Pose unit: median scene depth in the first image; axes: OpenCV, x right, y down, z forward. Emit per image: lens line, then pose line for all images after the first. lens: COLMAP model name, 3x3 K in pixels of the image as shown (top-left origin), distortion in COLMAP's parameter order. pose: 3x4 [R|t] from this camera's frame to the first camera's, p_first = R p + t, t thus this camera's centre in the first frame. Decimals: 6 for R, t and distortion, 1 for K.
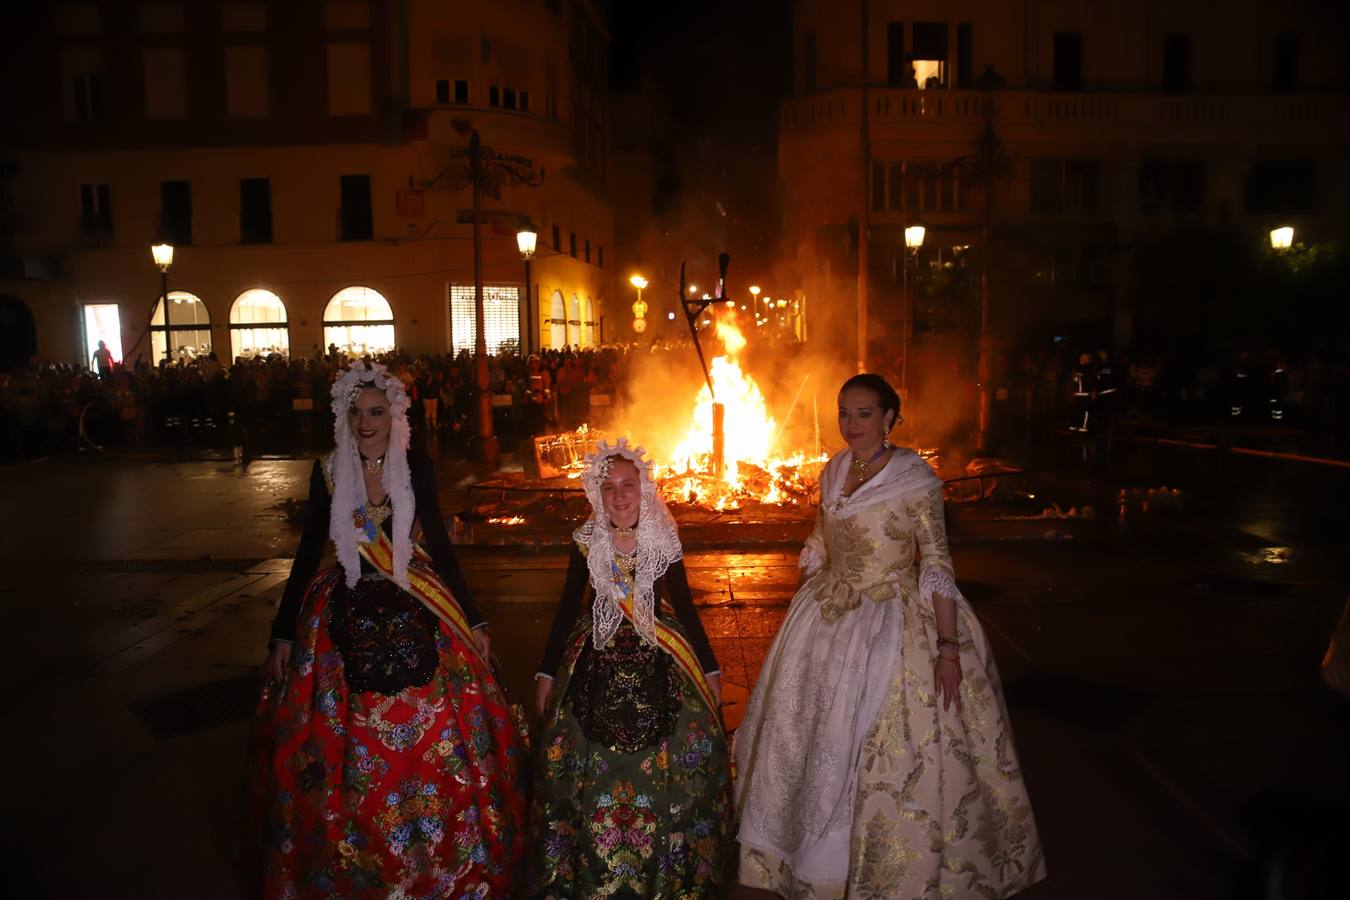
lens RADIAL K [[929.8, 0, 675.0], [0, 929.8, 454.4], [0, 0, 1]] dist [-0.119594, 0.079259]
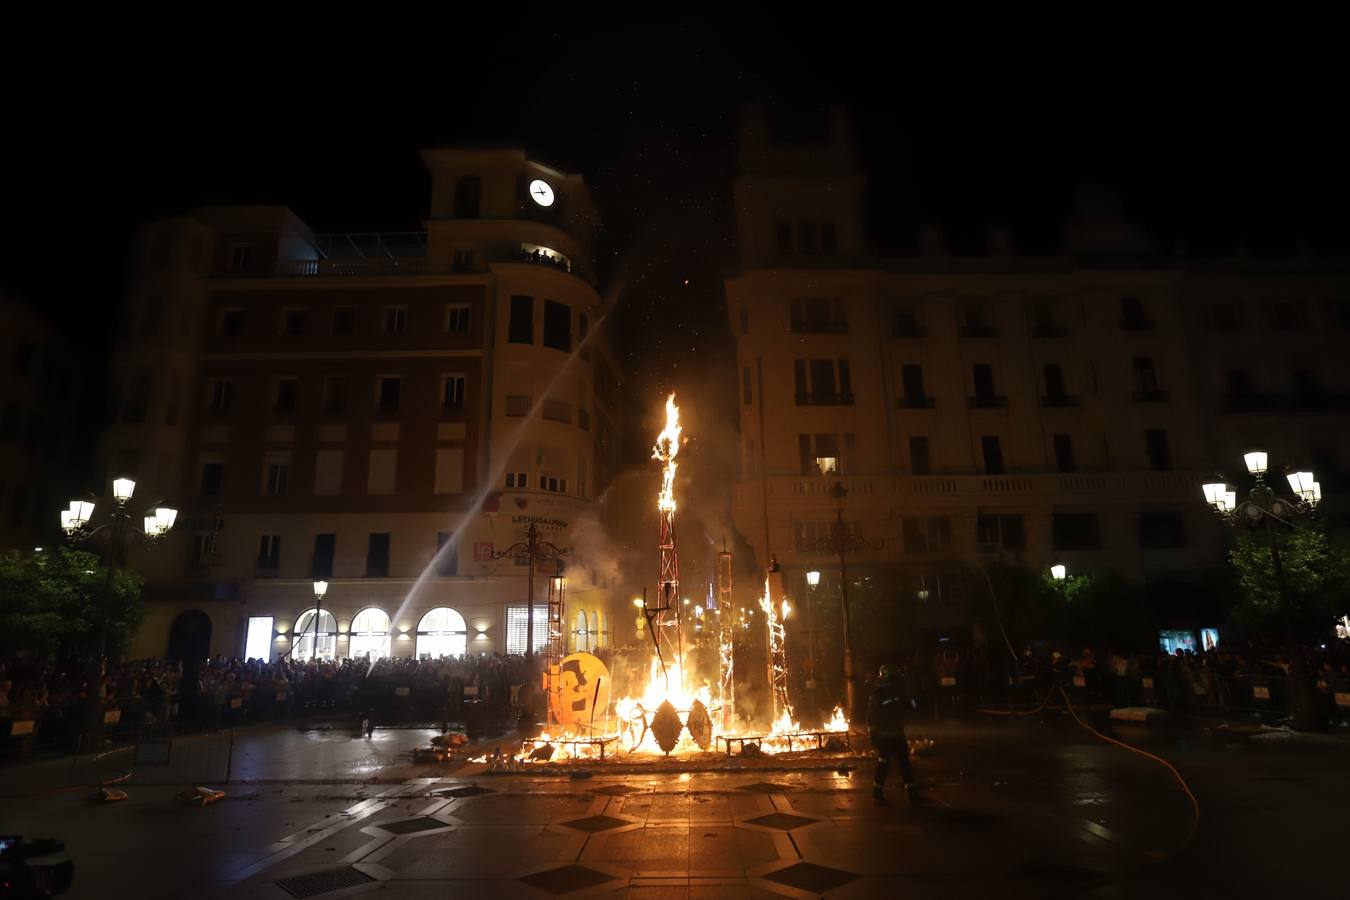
lens RADIAL K [[751.3, 0, 672.6], [0, 751.3, 455.0], [0, 0, 1]] dist [-0.061983, 0.036880]
pose [[0.999933, -0.006777, -0.009392, 0.031401], [0.003007, 0.935018, -0.354588, 0.011177], [0.011185, 0.354536, 0.934975, -0.197075]]
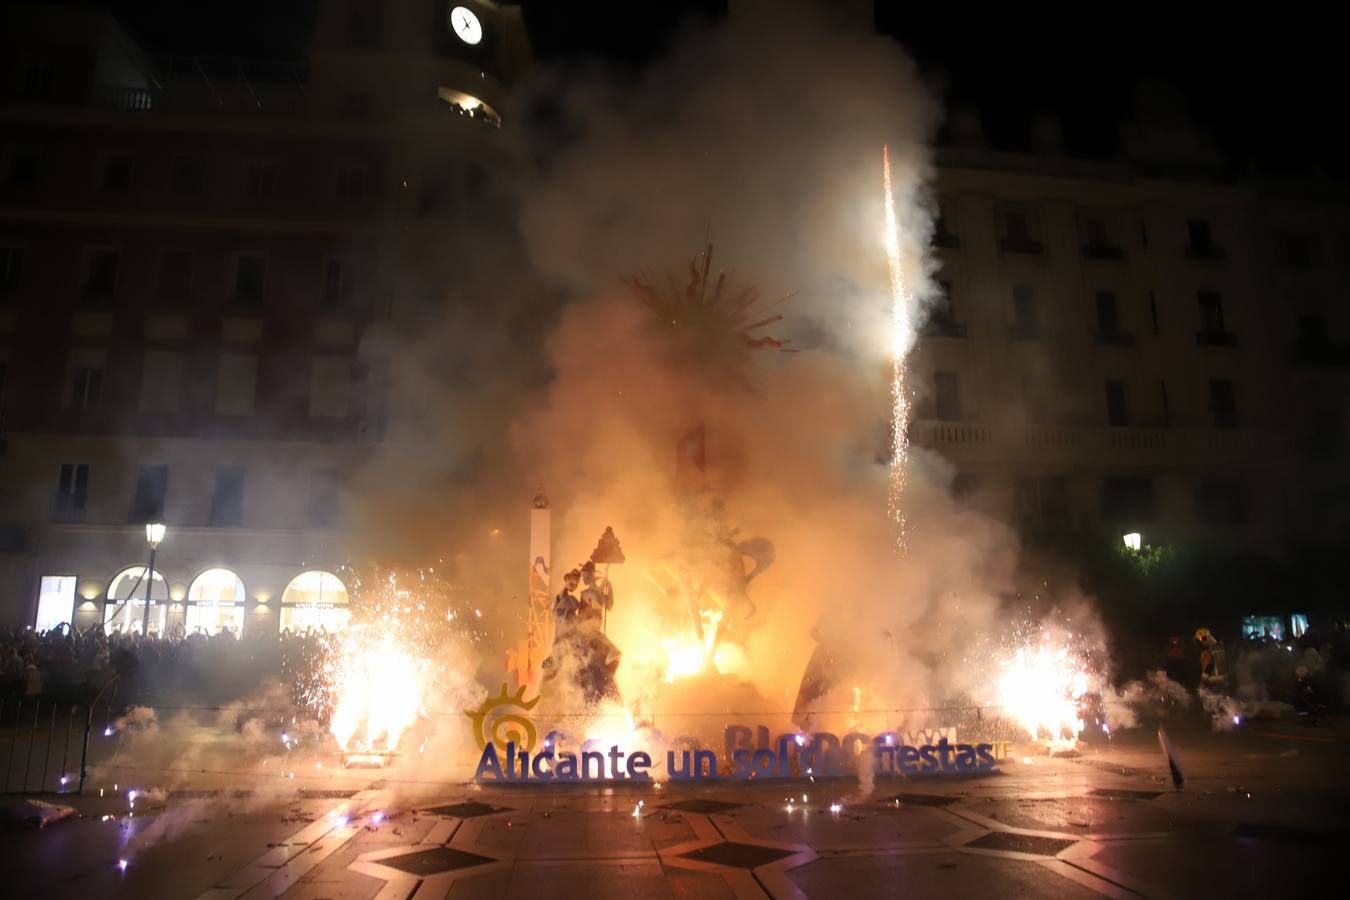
lens RADIAL K [[929.8, 0, 670.8], [0, 929.8, 441.7], [0, 0, 1]] dist [-0.119594, 0.079259]
pose [[0.993788, 0.035611, 0.105438, -0.058273], [0.000692, 0.945426, -0.325837, 0.022125], [-0.111287, 0.323886, 0.939528, -0.098008]]
